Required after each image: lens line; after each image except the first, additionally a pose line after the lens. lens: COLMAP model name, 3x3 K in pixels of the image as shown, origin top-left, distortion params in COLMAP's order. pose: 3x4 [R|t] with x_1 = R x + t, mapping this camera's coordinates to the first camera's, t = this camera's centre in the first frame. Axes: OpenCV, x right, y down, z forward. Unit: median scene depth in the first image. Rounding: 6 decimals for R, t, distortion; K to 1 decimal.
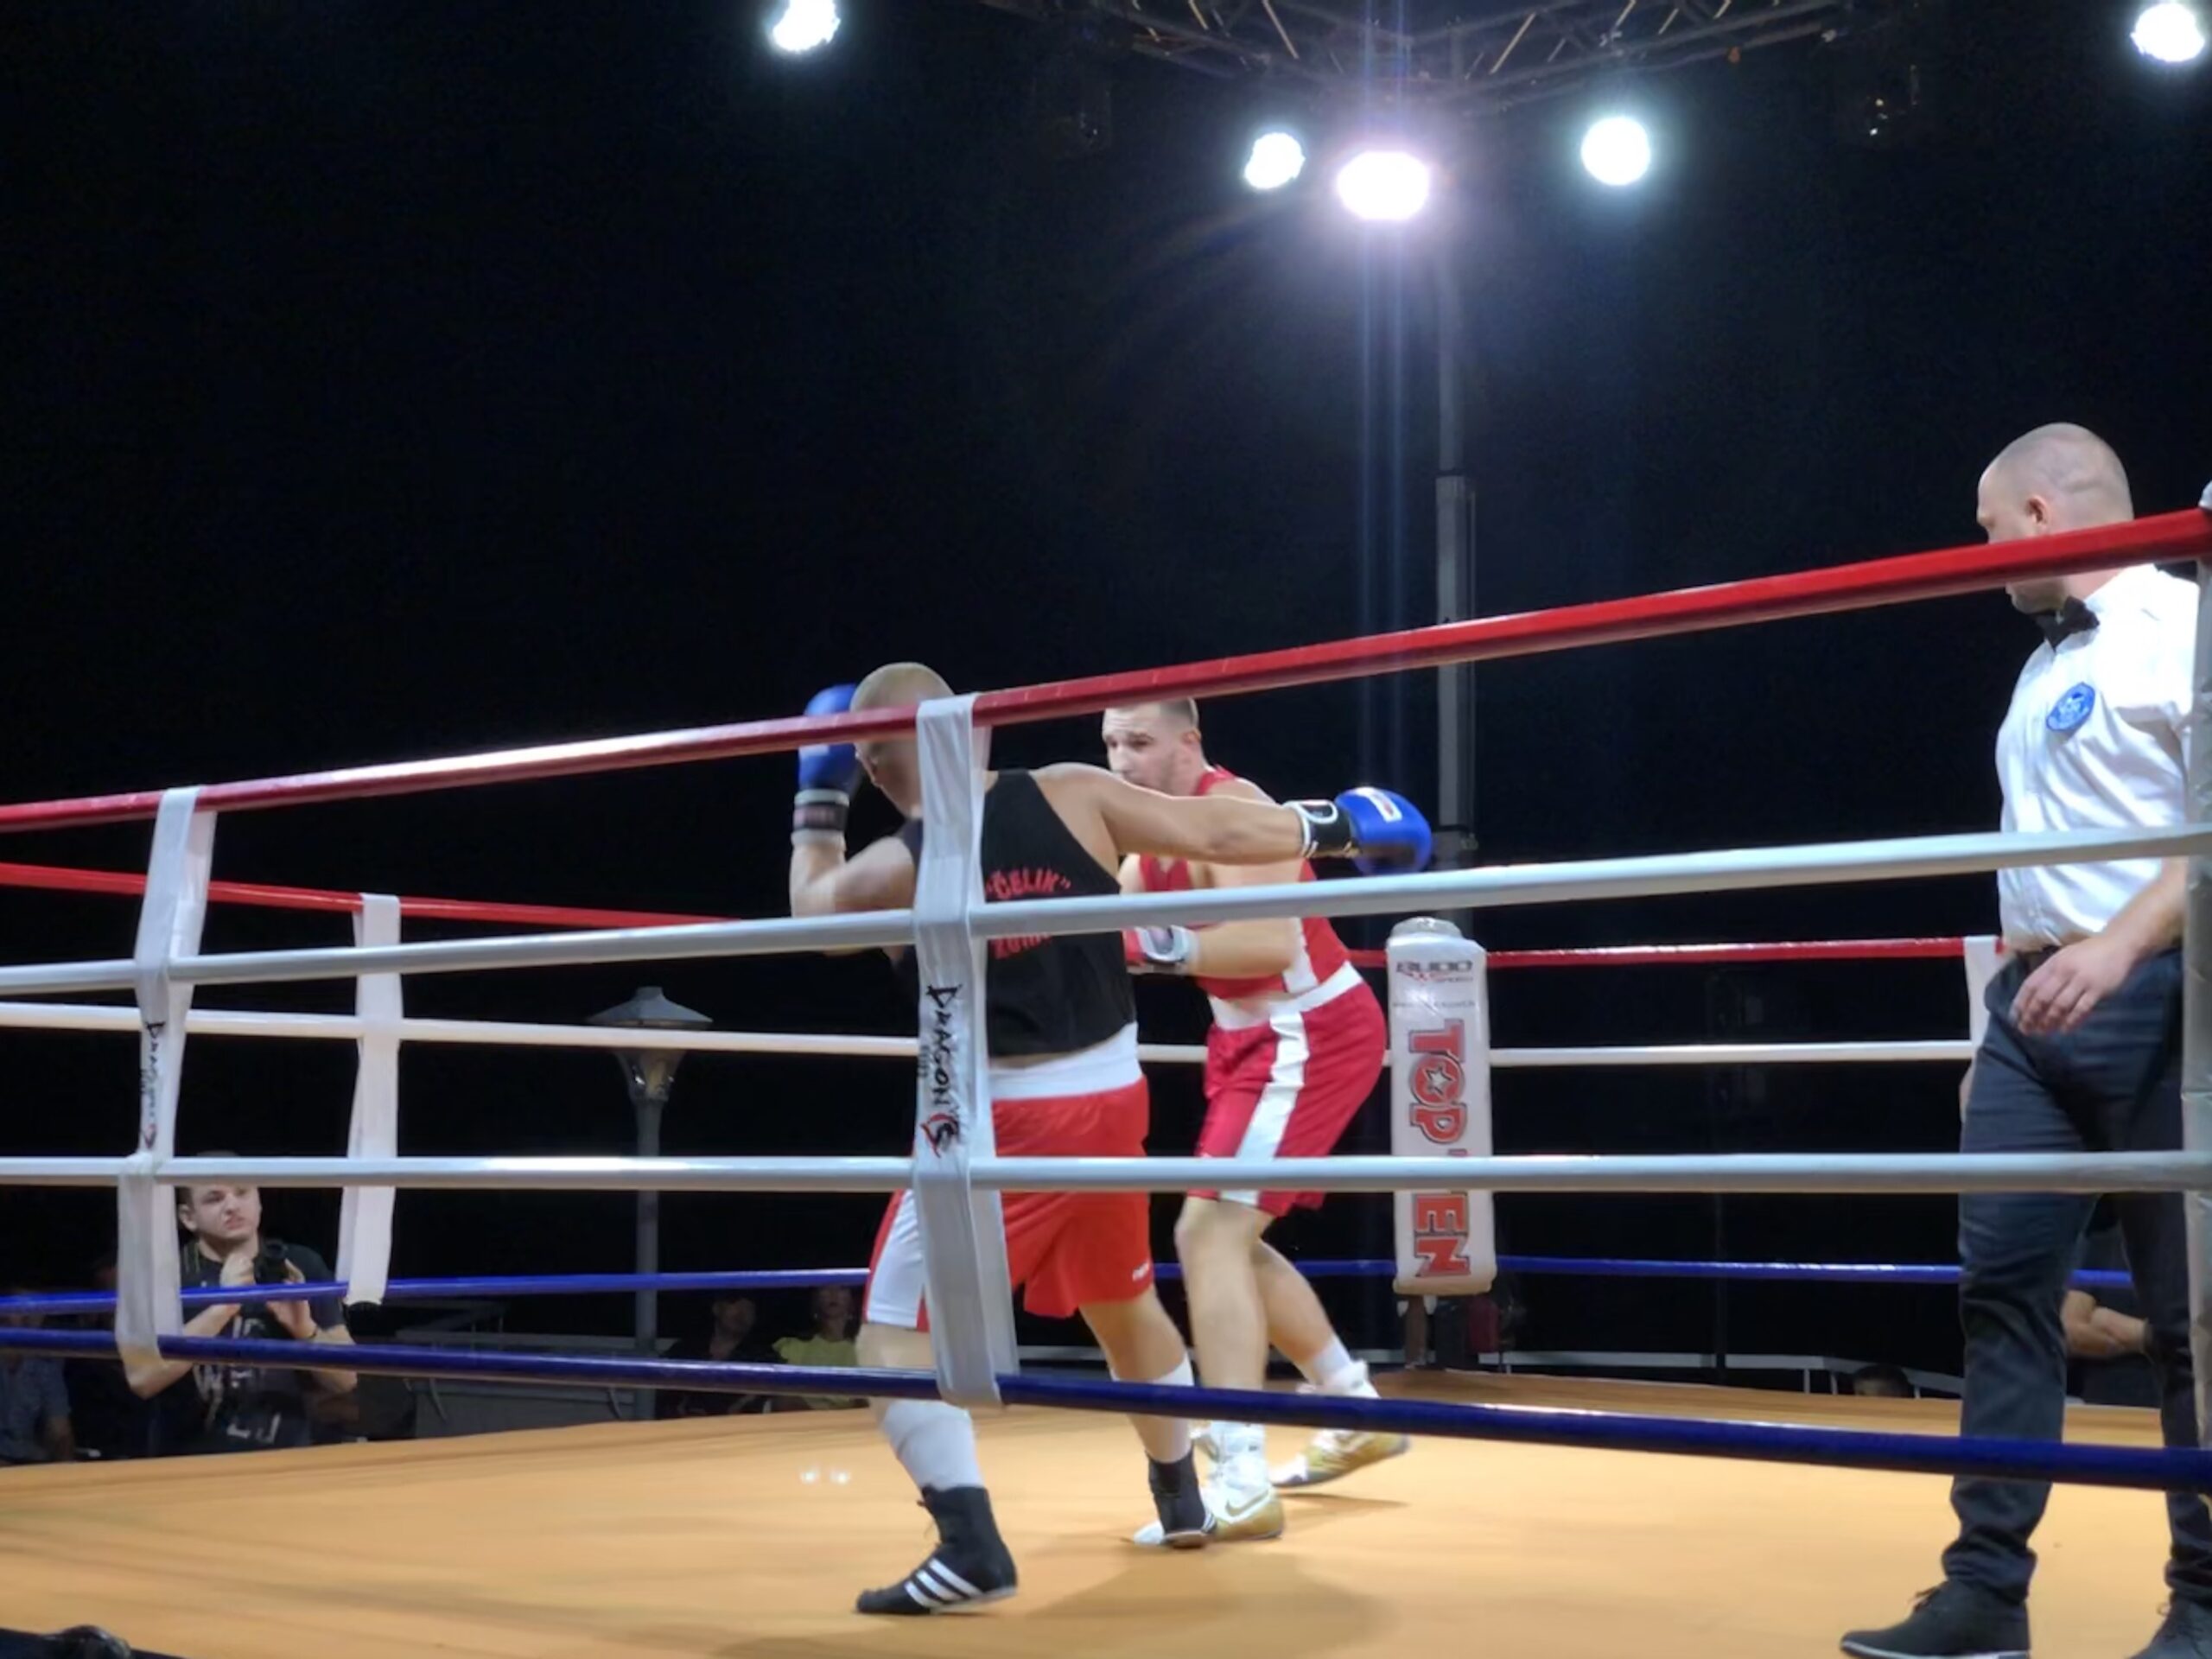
lens RADIAL K [[3642.0, 0, 1088.6], [0, 3642.0, 822.7], [0, 0, 1]] dist [0.032381, 0.000000]
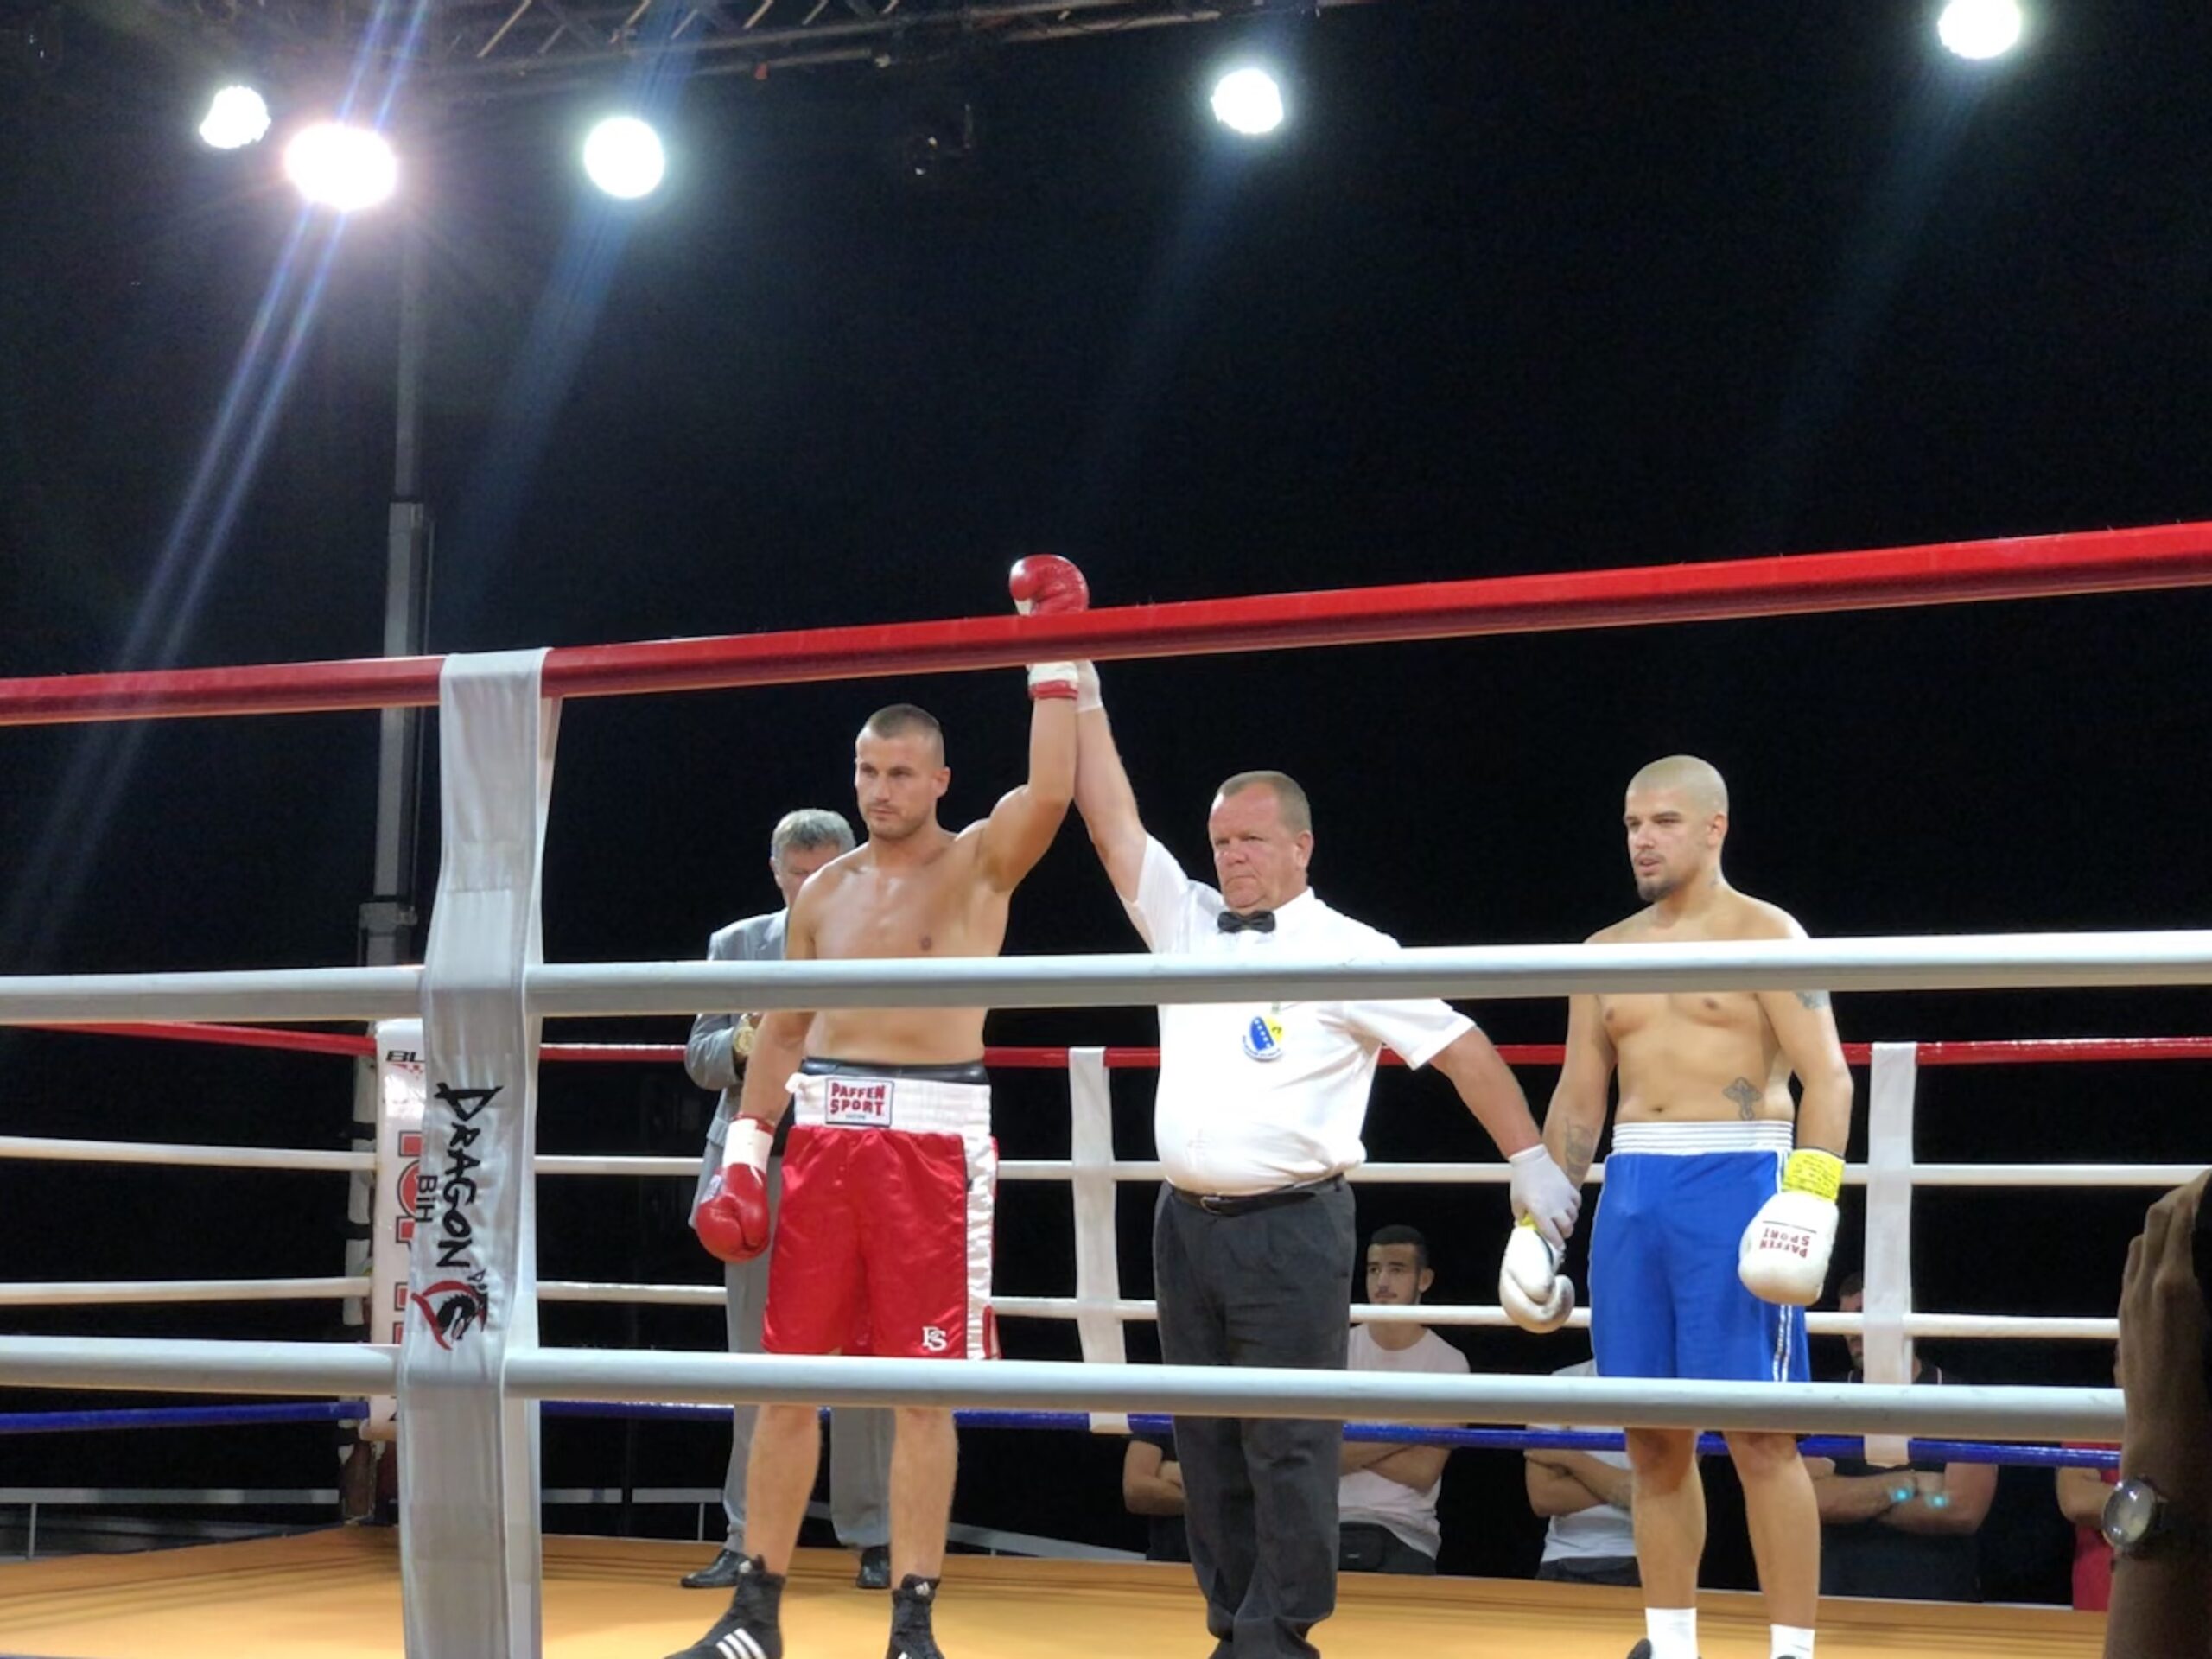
lens RADIAL K [[3525.8, 0, 1118.2], [0, 3525.8, 848.6], [0, 0, 1]] dist [0.031153, 0.000000]
pose [[0.920318, 0.057848, 0.386869, -0.080305], [-0.050147, 0.998292, -0.029980, 0.007057], [-0.387943, 0.008191, 0.921647, 0.167332]]
